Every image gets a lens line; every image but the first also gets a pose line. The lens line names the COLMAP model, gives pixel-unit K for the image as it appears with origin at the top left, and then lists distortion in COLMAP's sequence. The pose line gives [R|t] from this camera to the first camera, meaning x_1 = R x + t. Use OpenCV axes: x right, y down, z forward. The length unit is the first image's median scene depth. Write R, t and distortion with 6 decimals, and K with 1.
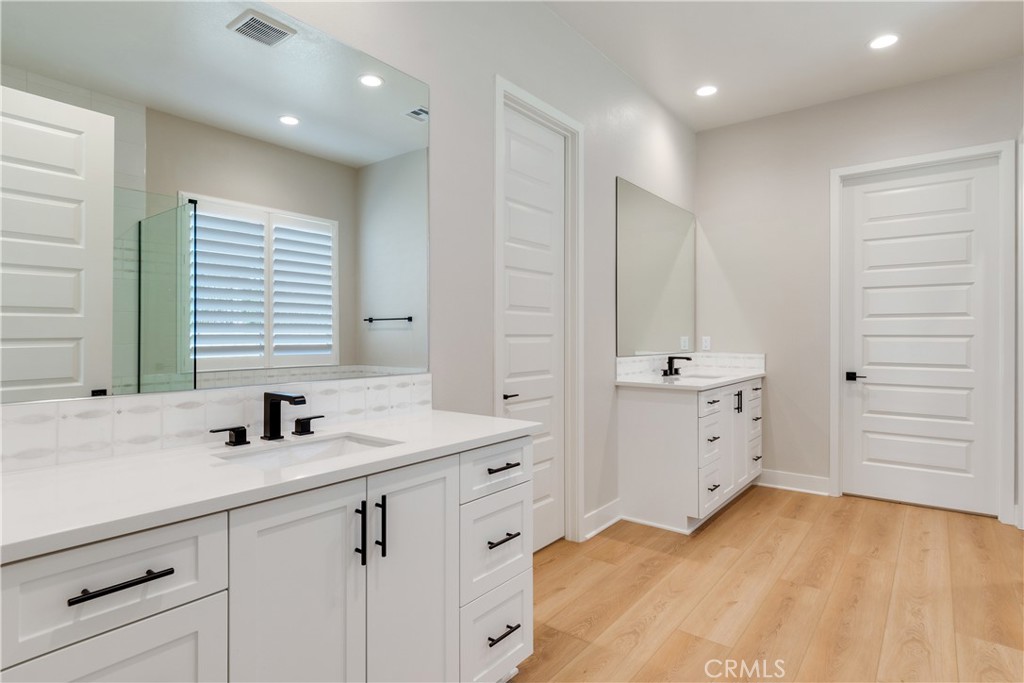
lens RADIAL K [[549.7, 0, 498.2], [0, 549.7, 321.0], [0, 0, 1]] dist [0.010224, -0.000268]
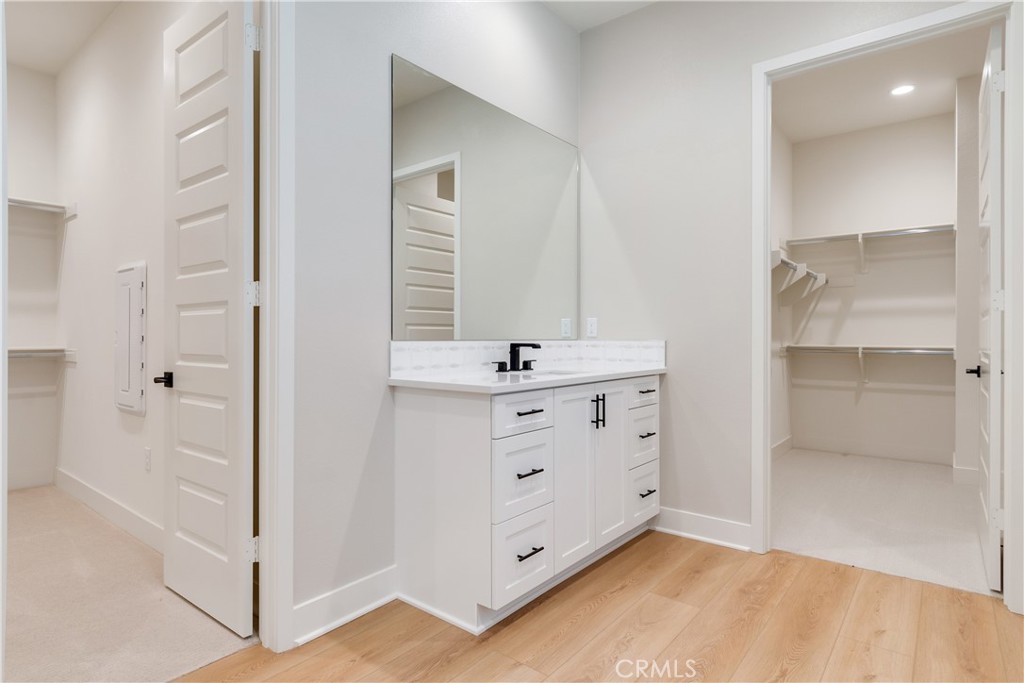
lens RADIAL K [[549.7, 0, 498.2], [0, 549.7, 321.0], [0, 0, 1]] dist [0.010224, -0.000268]
pose [[0.999826, 0.000764, -0.018629, 0.331201], [-0.000799, 0.999998, -0.001904, 0.041736], [0.018627, 0.001918, 0.999825, 0.350607]]
